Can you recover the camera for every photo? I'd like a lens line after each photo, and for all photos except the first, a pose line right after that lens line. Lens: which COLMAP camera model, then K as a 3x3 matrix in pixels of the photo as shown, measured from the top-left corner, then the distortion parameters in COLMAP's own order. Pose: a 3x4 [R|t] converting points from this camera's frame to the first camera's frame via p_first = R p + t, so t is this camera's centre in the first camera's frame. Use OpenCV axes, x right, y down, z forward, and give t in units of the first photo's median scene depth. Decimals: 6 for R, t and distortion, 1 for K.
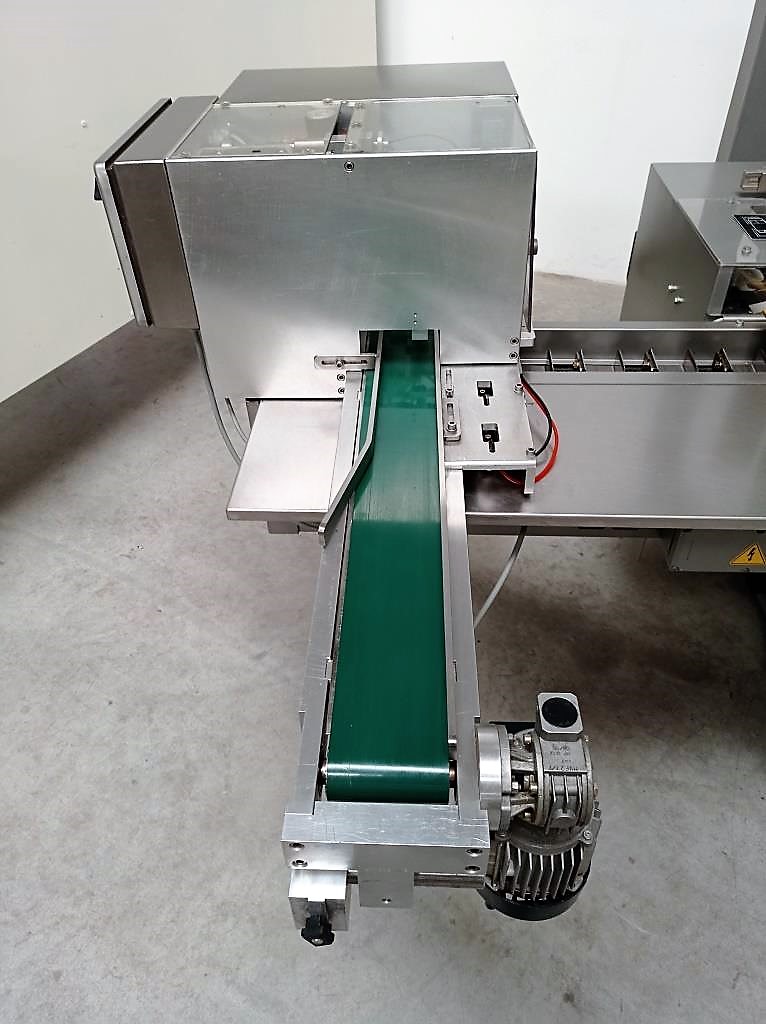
lens RADIAL K [[770.9, 0, 380.3], [0, 770.9, 509.8], [0, 0, 1]] dist [0.015694, -0.004398]
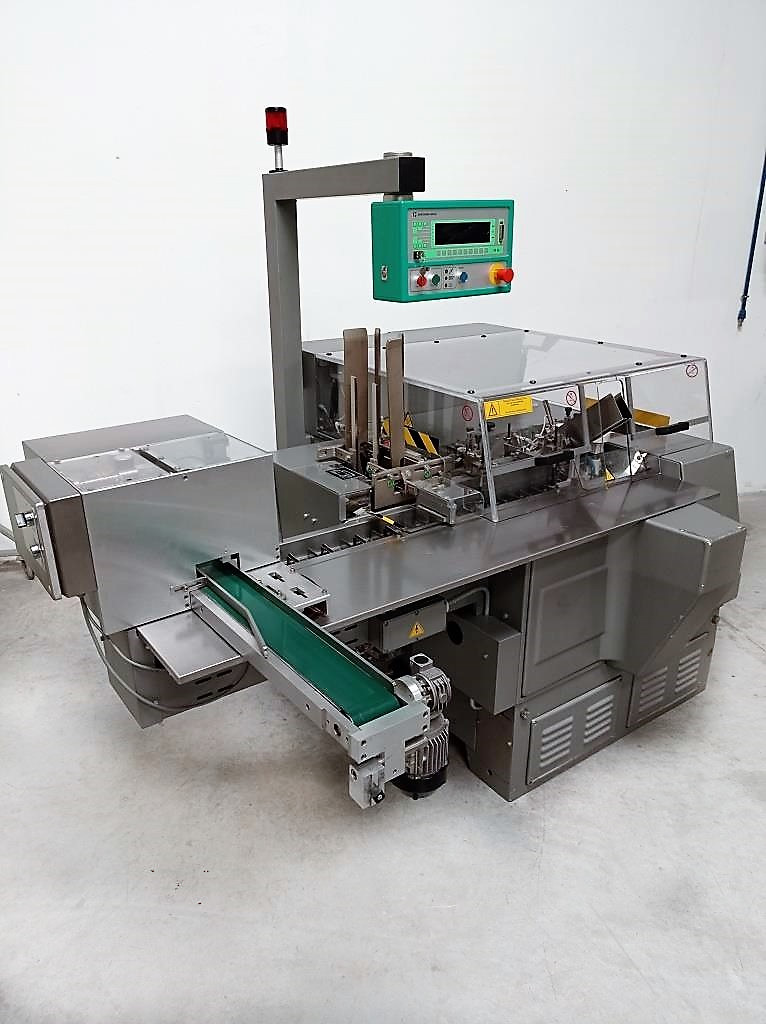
lens RADIAL K [[770.9, 0, 383.4], [0, 770.9, 509.6], [0, 0, 1]] dist [0.015694, -0.004398]
pose [[0.775597, -0.202151, 0.597983, -0.428867], [0.399200, 0.890913, -0.216594, 0.117072], [-0.488966, 0.406705, 0.771689, -0.341439]]
